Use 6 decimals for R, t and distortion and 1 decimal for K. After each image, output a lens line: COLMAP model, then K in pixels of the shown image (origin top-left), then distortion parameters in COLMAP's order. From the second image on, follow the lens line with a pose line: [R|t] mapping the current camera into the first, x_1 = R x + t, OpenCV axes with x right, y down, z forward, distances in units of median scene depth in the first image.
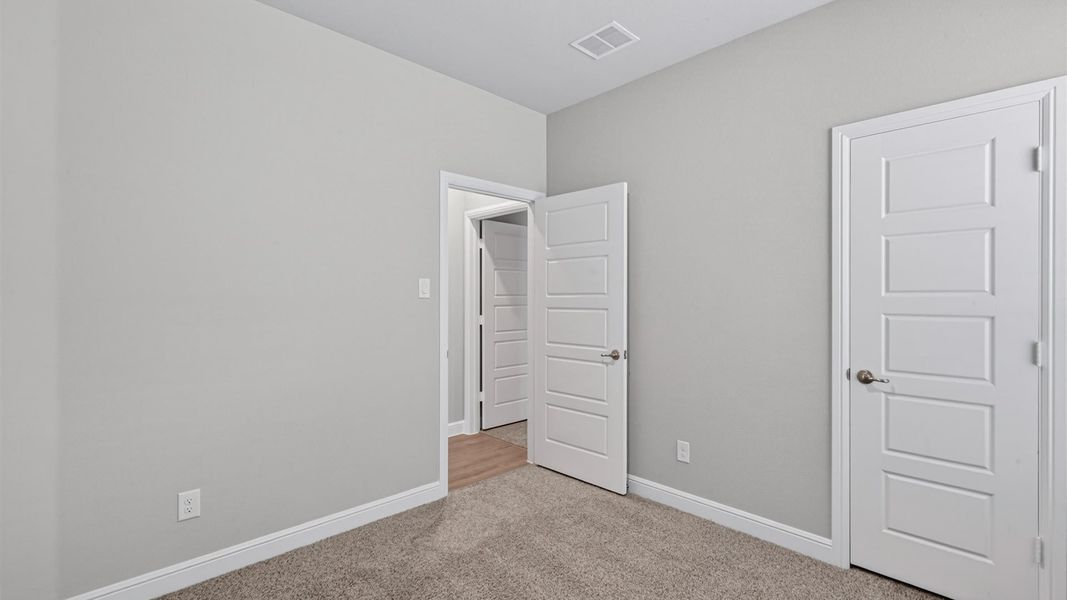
lens RADIAL K [[473.7, 0, 532.0], [0, 473.7, 306.1], [0, 0, 1]] dist [0.020893, -0.000074]
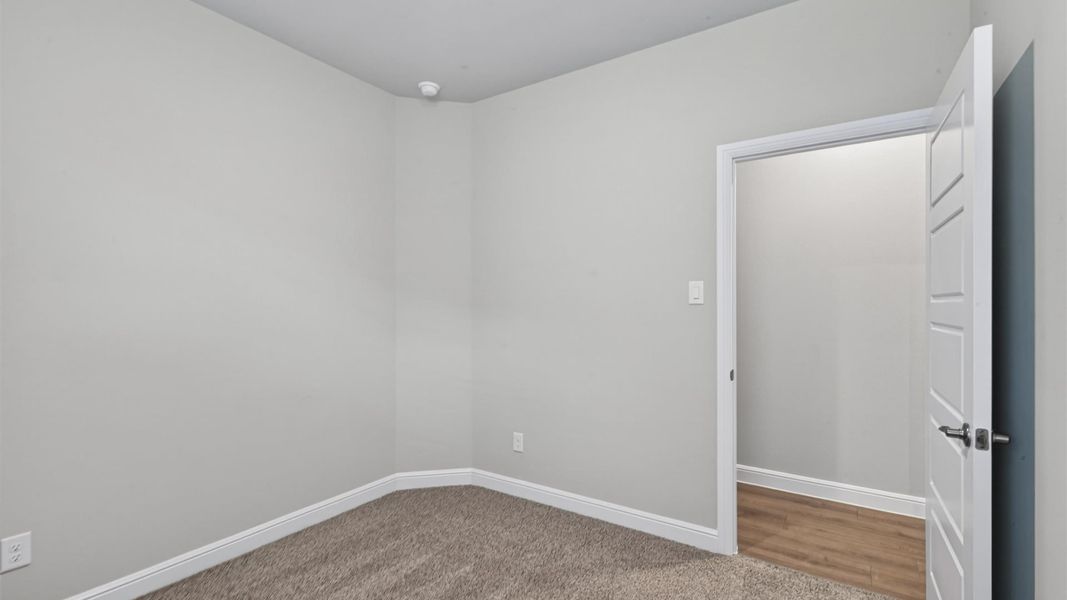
lens RADIAL K [[473.7, 0, 534.0], [0, 473.7, 301.9], [0, 0, 1]] dist [0.020893, -0.000074]
pose [[0.205102, -0.002107, -0.978738, 0.527751], [-0.004110, 0.999987, -0.003014, -0.016206], [0.978732, 0.004641, 0.205090, 0.519685]]
